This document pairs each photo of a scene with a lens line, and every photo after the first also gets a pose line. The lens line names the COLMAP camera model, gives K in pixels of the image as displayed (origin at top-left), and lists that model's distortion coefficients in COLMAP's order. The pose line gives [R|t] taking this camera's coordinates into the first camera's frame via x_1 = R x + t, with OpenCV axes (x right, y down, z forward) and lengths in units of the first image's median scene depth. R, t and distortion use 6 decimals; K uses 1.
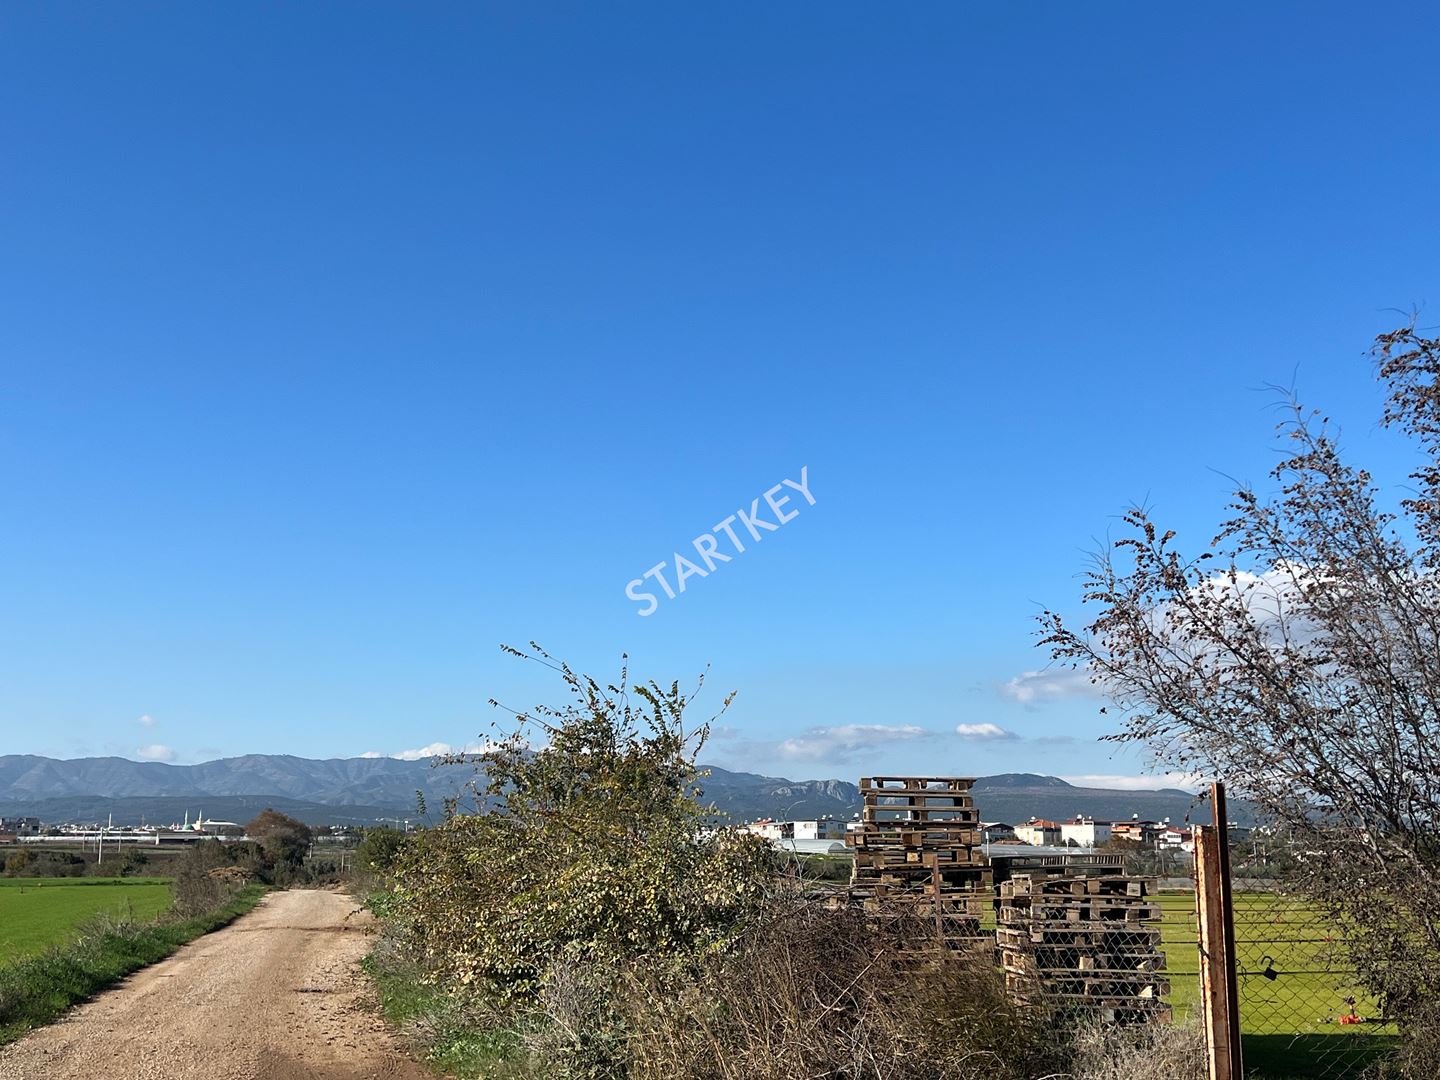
lens RADIAL K [[1747.6, 0, 720.0], [0, 1747.6, 540.0], [0, 0, 1]] dist [-0.005499, 0.032343]
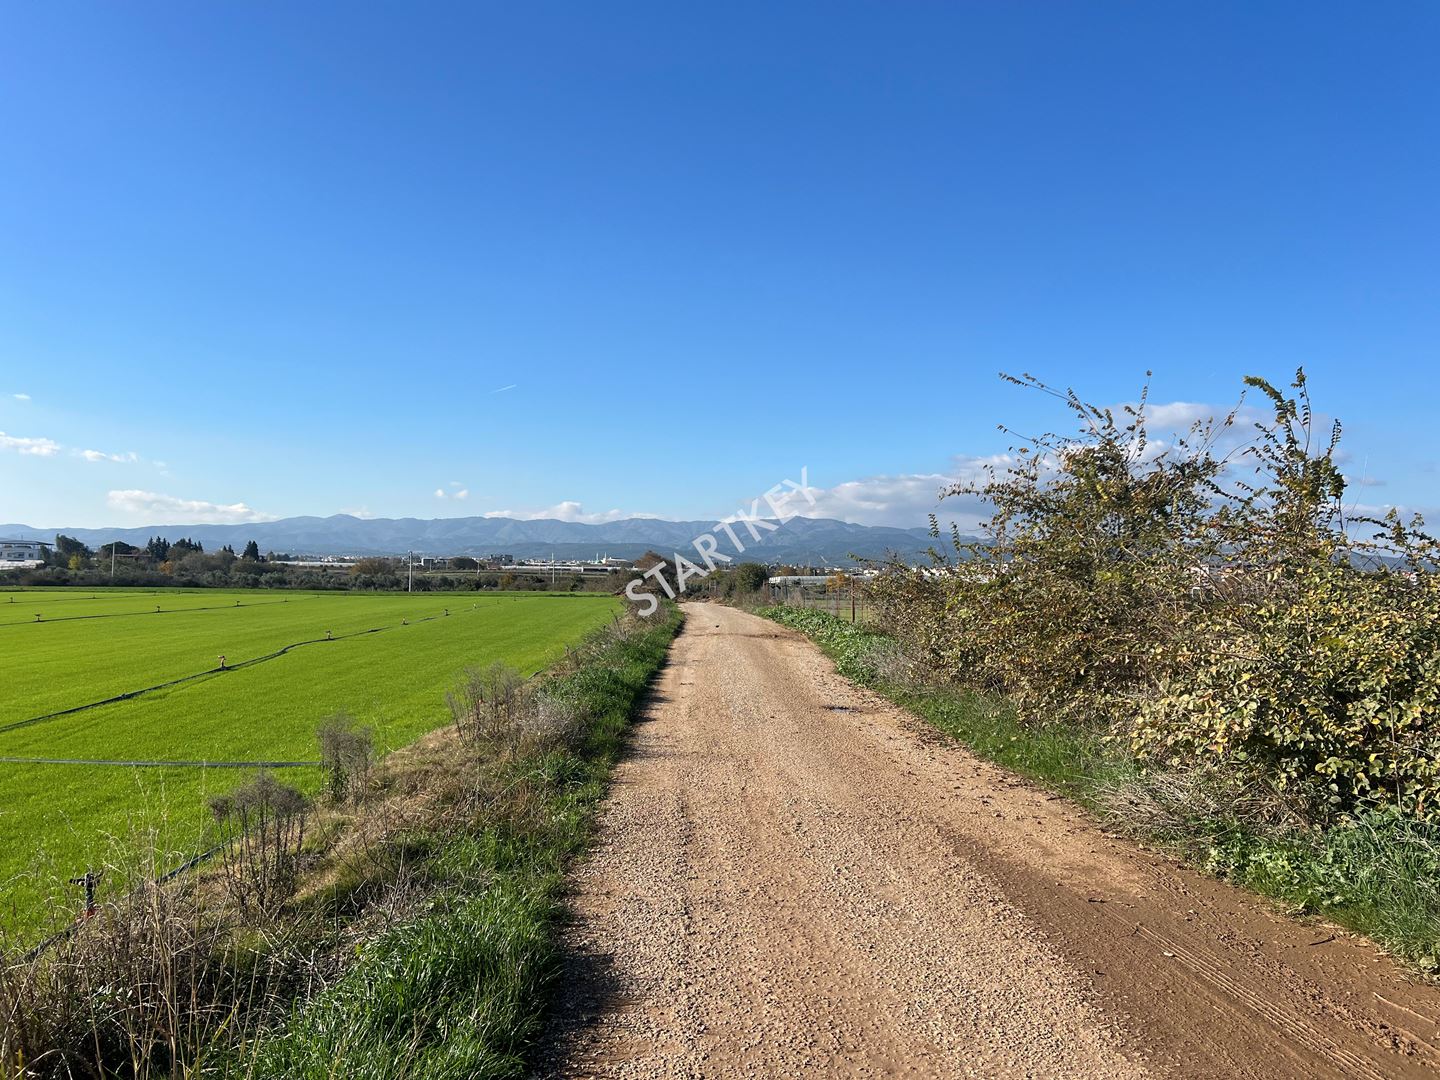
lens RADIAL K [[1098.0, 0, 719.6], [0, 1098.0, 534.8], [0, 0, 1]] dist [0.070024, -0.060308]
pose [[0.984191, 0.006378, -0.176995, -0.046836], [0.017585, 0.990894, 0.133490, 0.017419], [0.176234, -0.134492, 0.975117, 0.091697]]
